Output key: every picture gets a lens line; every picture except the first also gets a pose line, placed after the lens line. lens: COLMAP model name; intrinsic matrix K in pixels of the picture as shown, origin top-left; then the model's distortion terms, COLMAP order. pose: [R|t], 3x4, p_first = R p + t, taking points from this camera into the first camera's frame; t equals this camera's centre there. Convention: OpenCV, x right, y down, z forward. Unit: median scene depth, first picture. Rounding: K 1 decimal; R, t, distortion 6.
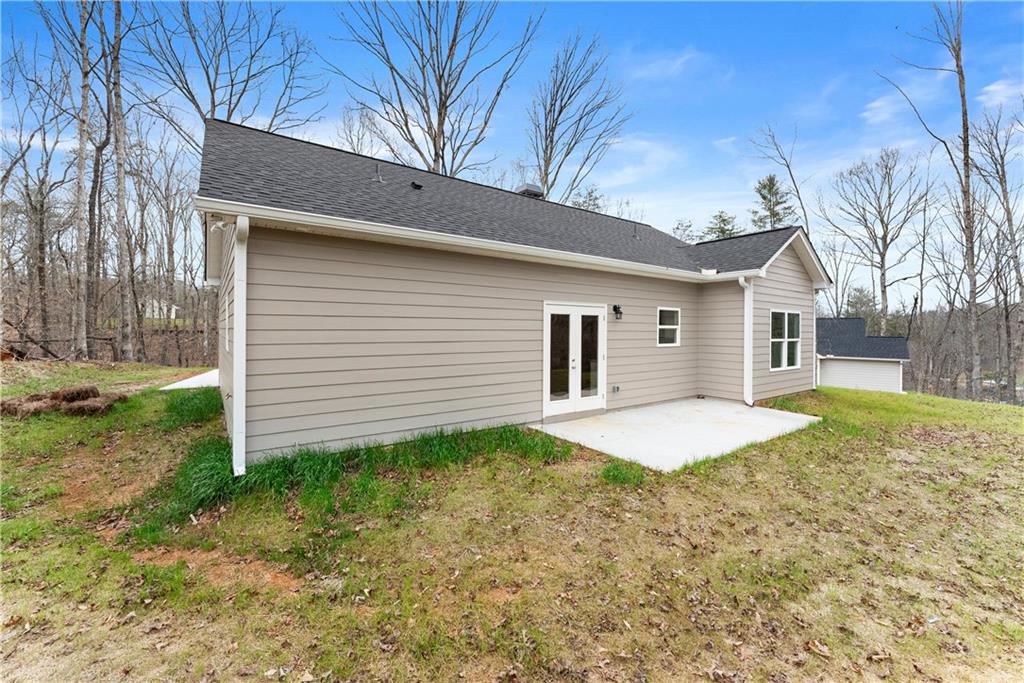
lens RADIAL K [[412.1, 0, 509.2], [0, 412.1, 338.4], [0, 0, 1]] dist [-0.001452, -0.000285]
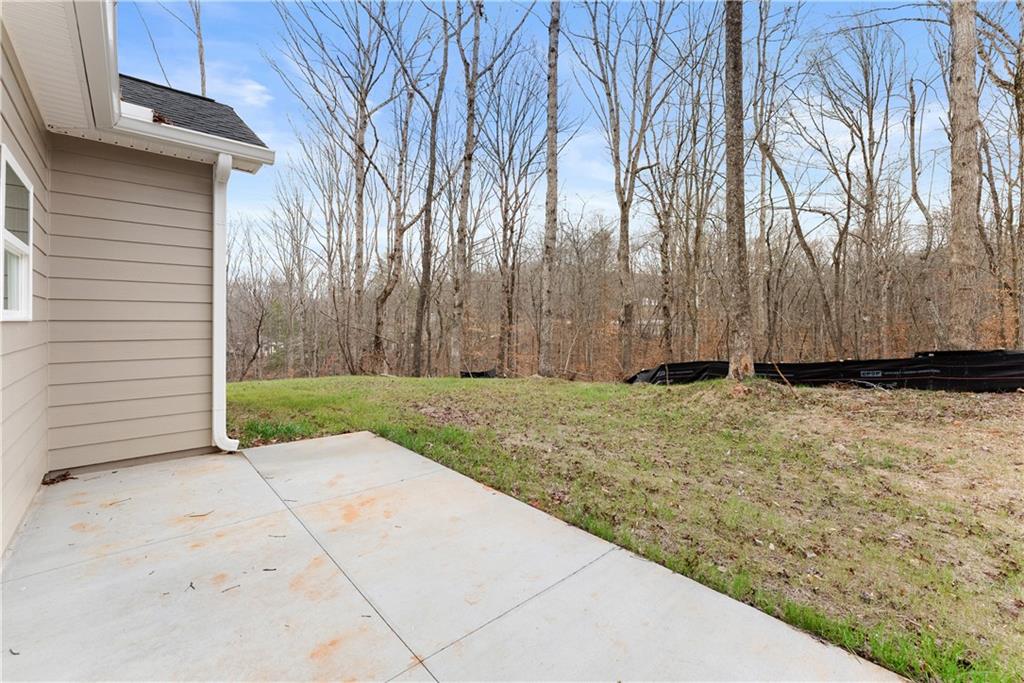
lens RADIAL K [[441.9, 0, 512.2], [0, 441.9, 332.5], [0, 0, 1]] dist [0.000371, 0.000032]
pose [[-0.099206, -0.008985, 0.995026, 0.092228], [0.009920, 0.999901, 0.010018, 0.032957], [-0.995018, 0.010864, -0.099107, 0.832937]]
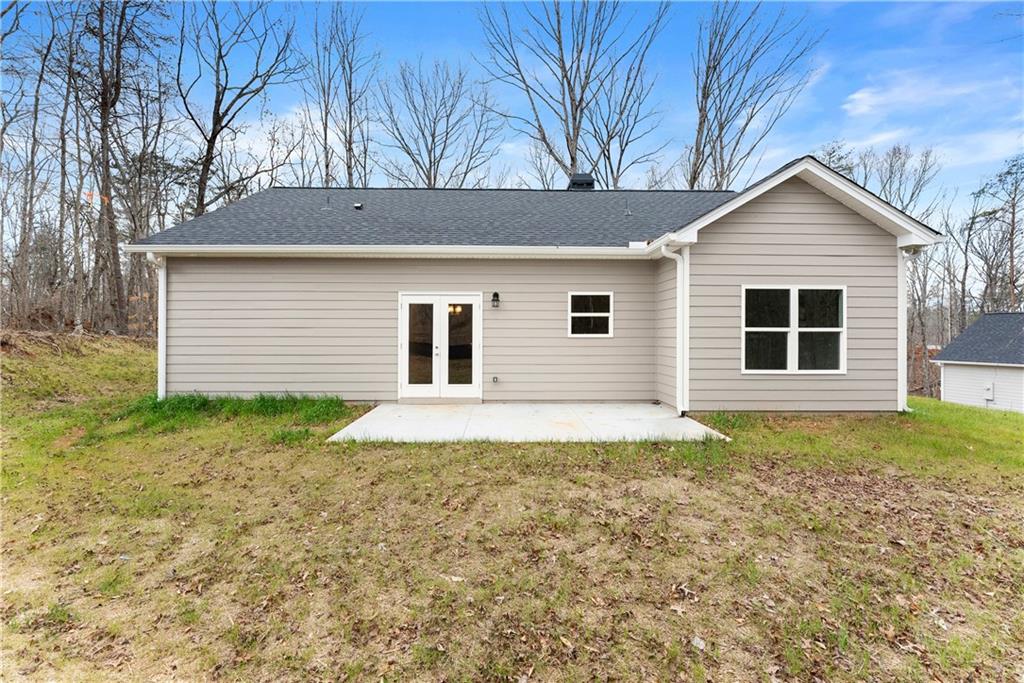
lens RADIAL K [[412.1, 0, 507.9], [0, 412.1, 338.2], [0, 0, 1]] dist [-0.001452, -0.000285]
pose [[0.827497, 0.001864, -0.561468, 0.834677], [-0.009504, 0.999898, -0.010686, 0.036449], [0.561390, 0.014179, 0.827430, 0.224234]]
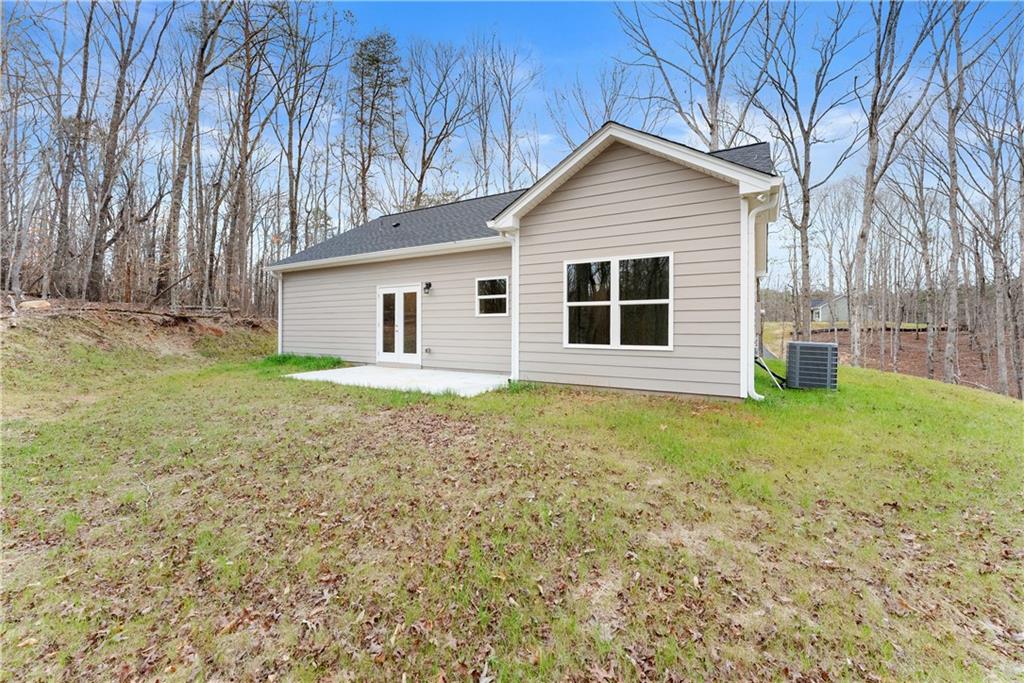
lens RADIAL K [[412.1, 0, 513.0], [0, 412.1, 333.6], [0, 0, 1]] dist [-0.001452, -0.000285]
pose [[0.408664, 0.006915, -0.912659, 1.504071], [-0.019903, 0.999801, -0.001337, 0.069838], [0.912468, 0.018712, 0.408720, 0.739471]]
